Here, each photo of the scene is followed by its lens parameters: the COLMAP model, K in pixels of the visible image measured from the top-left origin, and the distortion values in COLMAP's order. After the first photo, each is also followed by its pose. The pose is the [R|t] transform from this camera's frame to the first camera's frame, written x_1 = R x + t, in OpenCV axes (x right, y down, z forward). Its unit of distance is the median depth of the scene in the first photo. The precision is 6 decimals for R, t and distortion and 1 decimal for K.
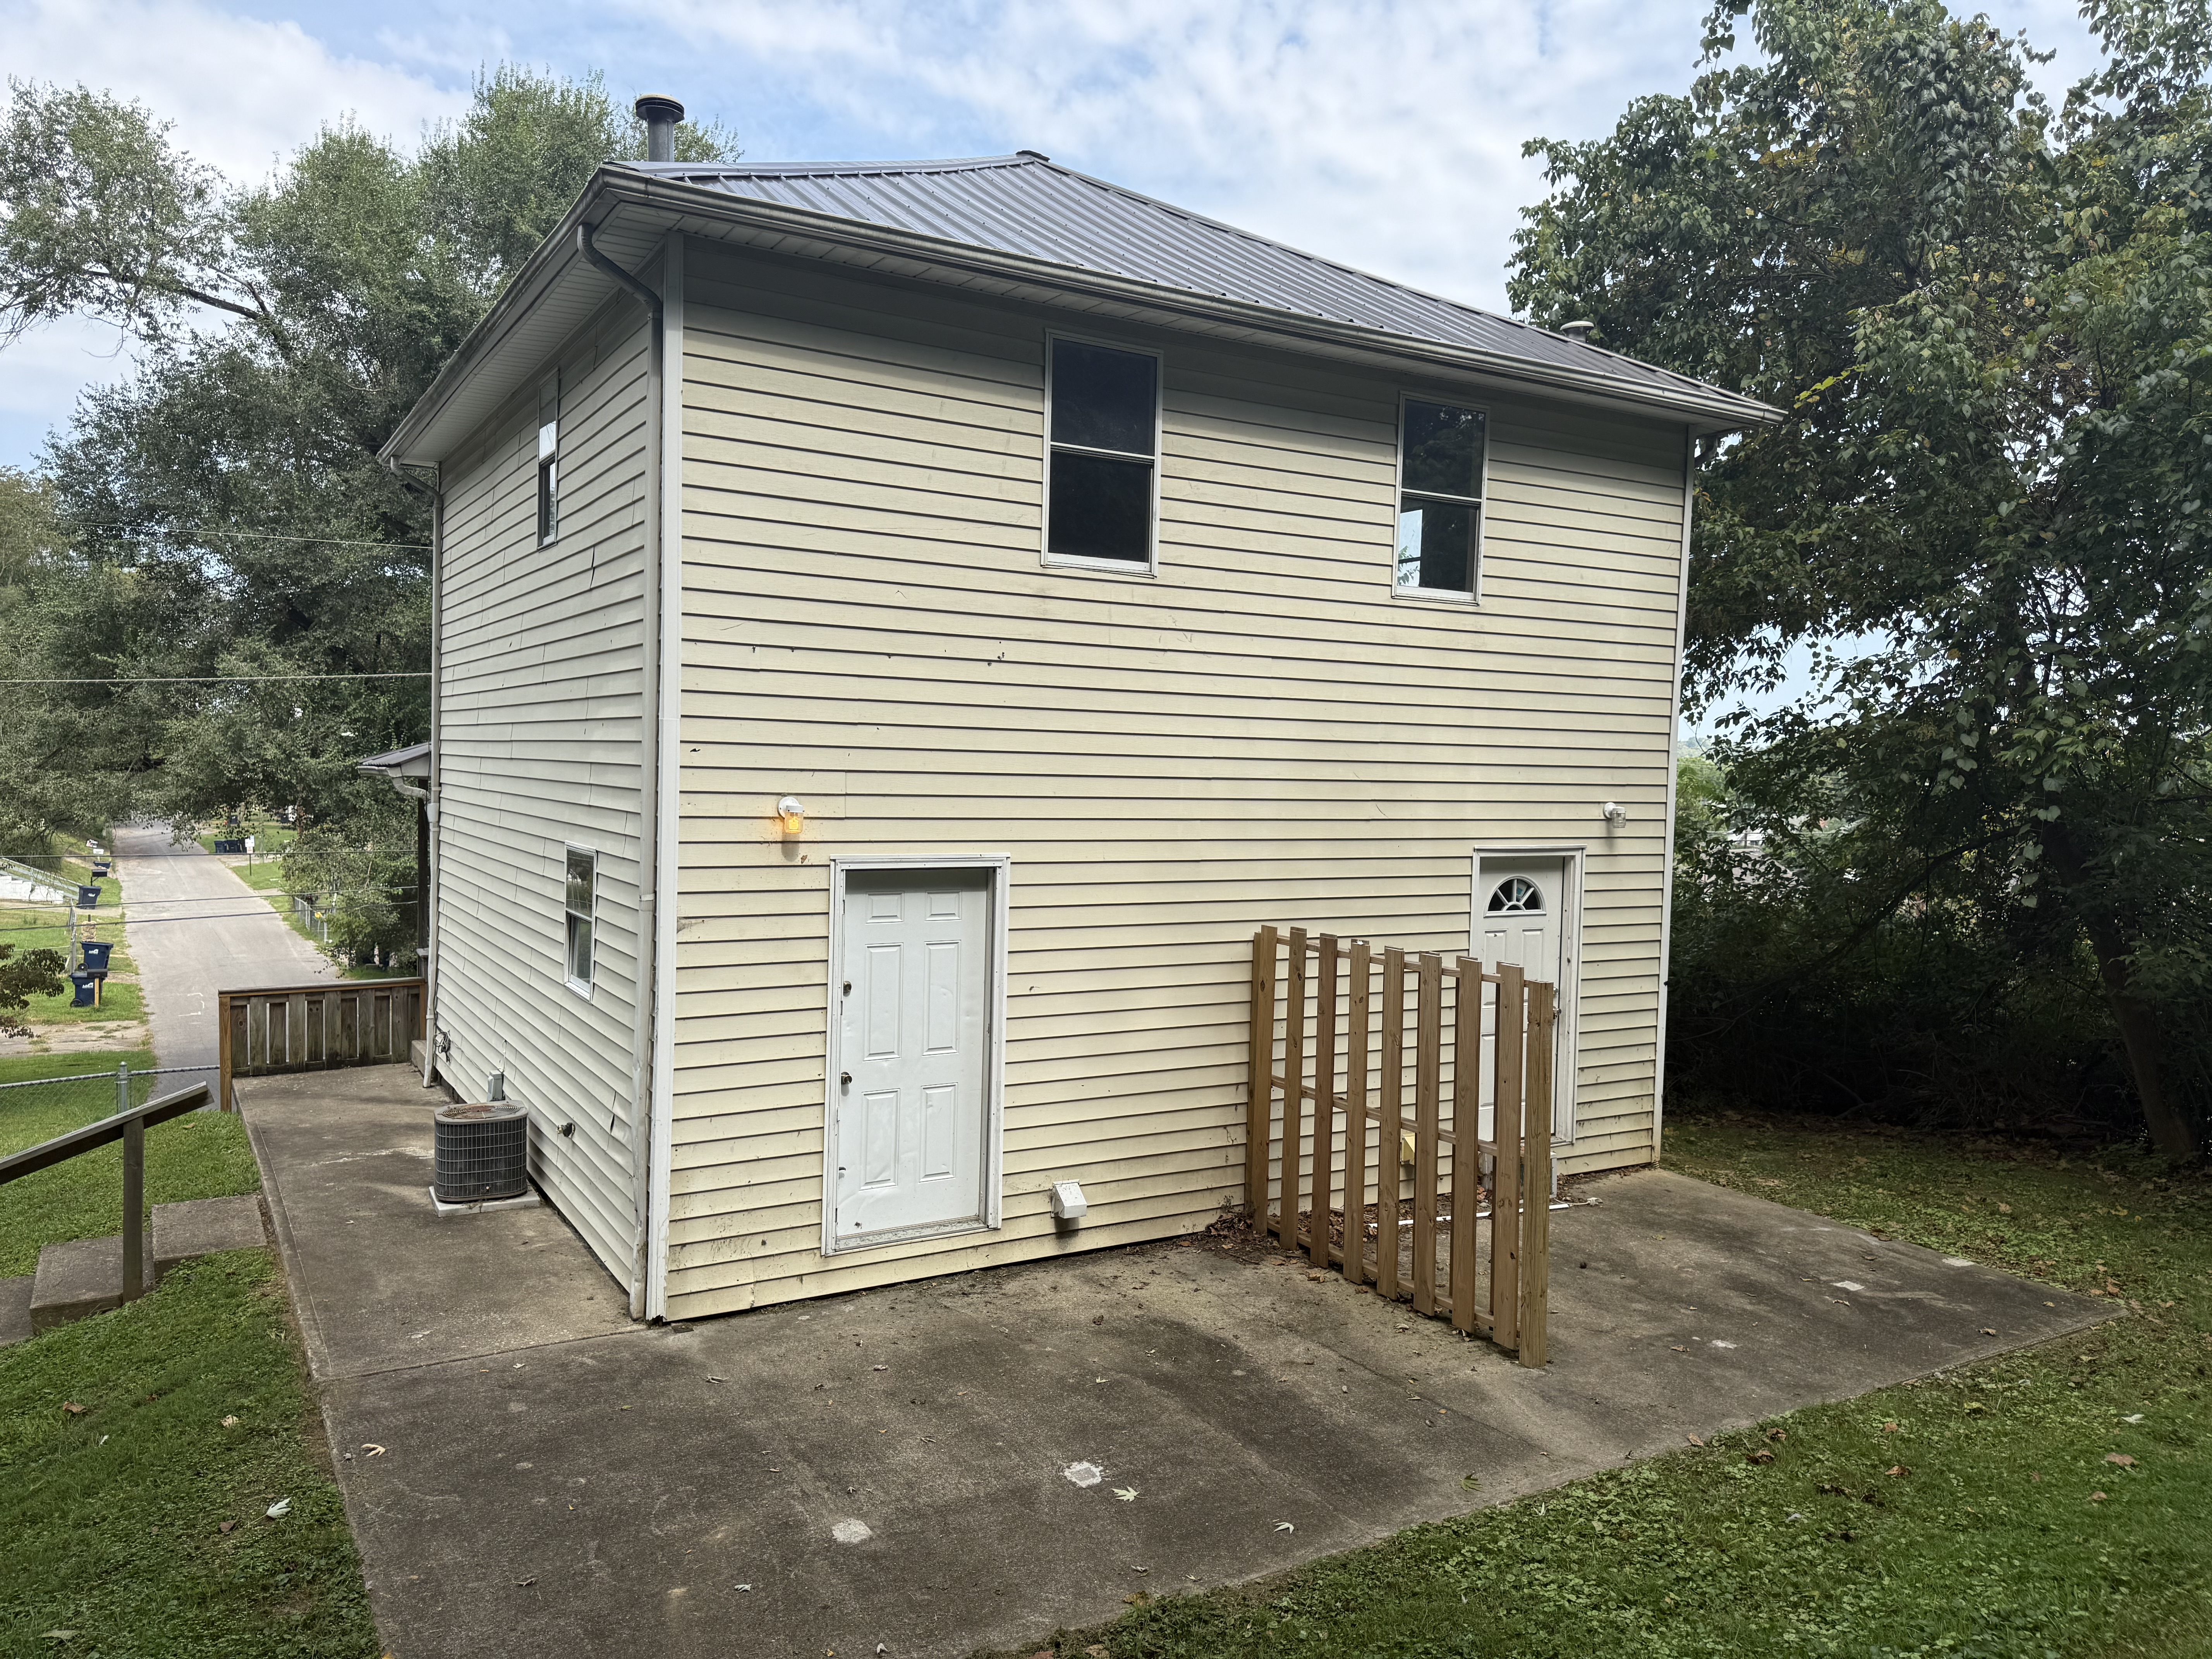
lens RADIAL K [[1563.1, 0, 1106.0], [0, 1563.1, 829.5], [0, 0, 1]] dist [0.109556, -0.172454]
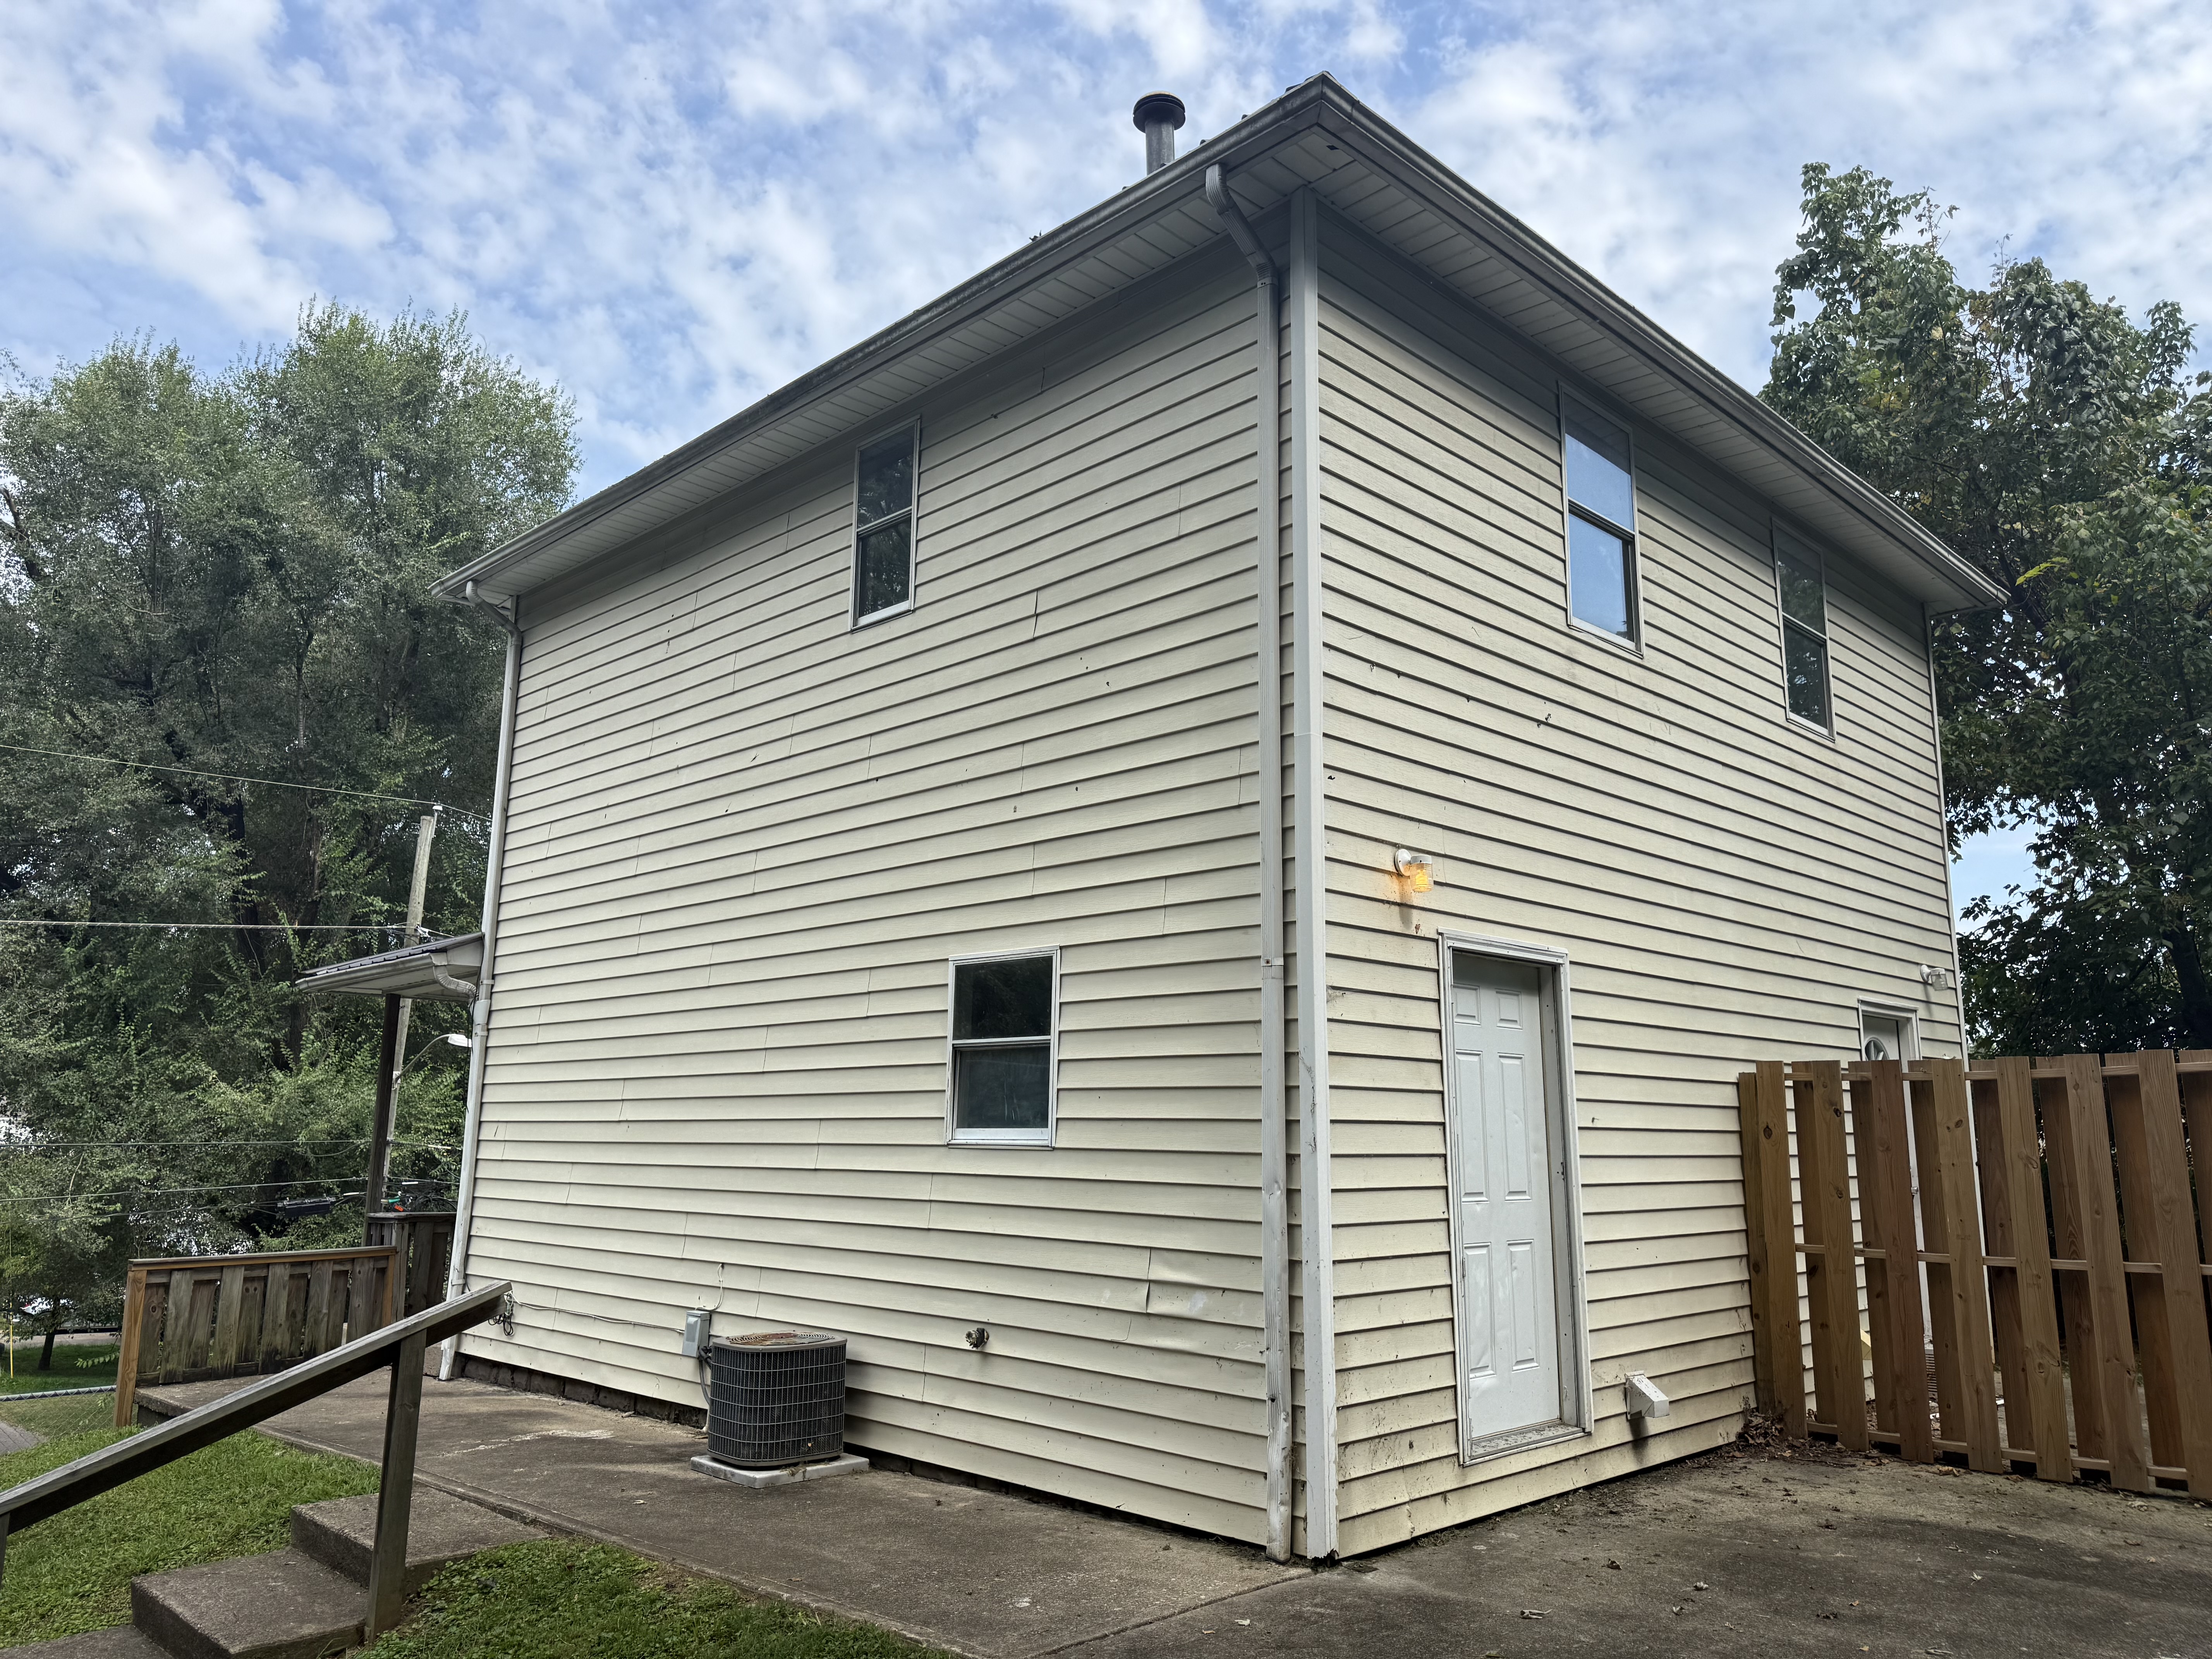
lens RADIAL K [[1584.5, 0, 1095.1], [0, 1584.5, 816.6], [0, 0, 1]] dist [0.009551, 0.002226]
pose [[0.970274, 0.032814, 0.239772, -0.507254], [0.024323, 0.972526, -0.231521, 0.134507], [-0.240782, 0.230471, 0.942819, 0.252477]]
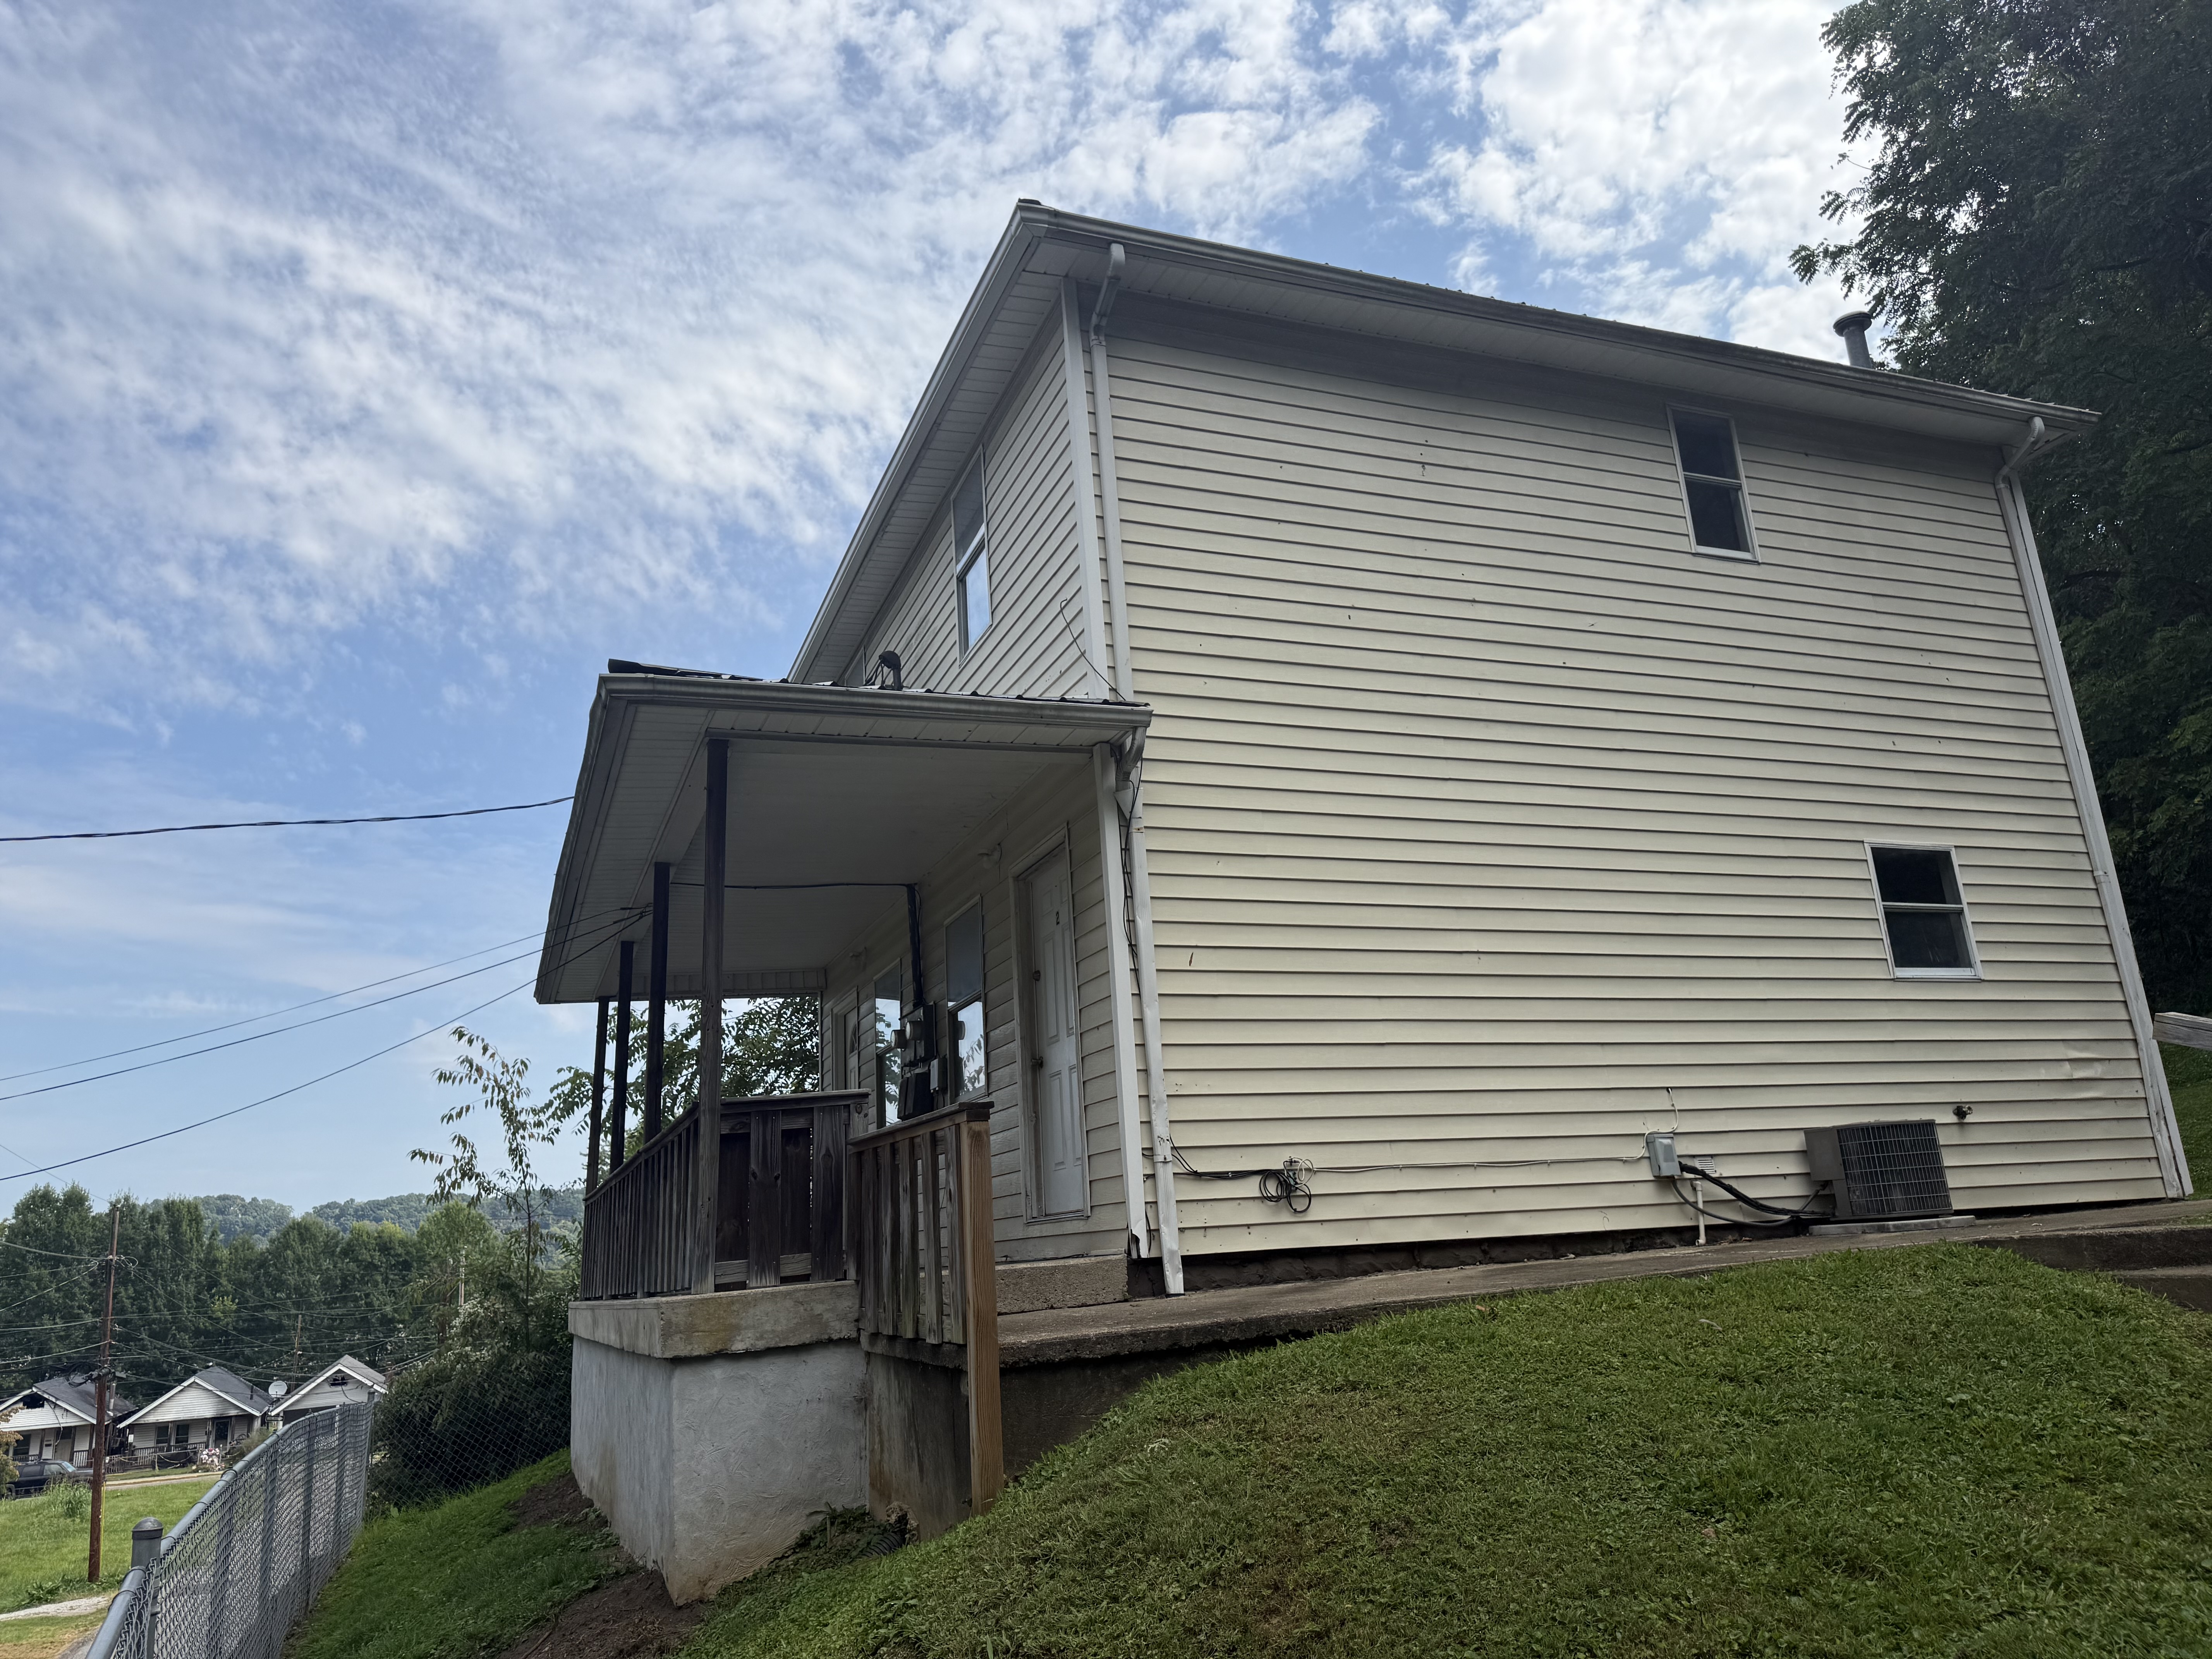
lens RADIAL K [[1563.1, 0, 1106.0], [0, 1563.1, 829.5], [0, 0, 1]] dist [0.109556, -0.172454]
pose [[0.174843, 0.234512, 0.956260, -1.551612], [0.103361, 0.961483, -0.254692, 0.231042], [-0.979156, 0.143371, 0.143869, 1.477407]]
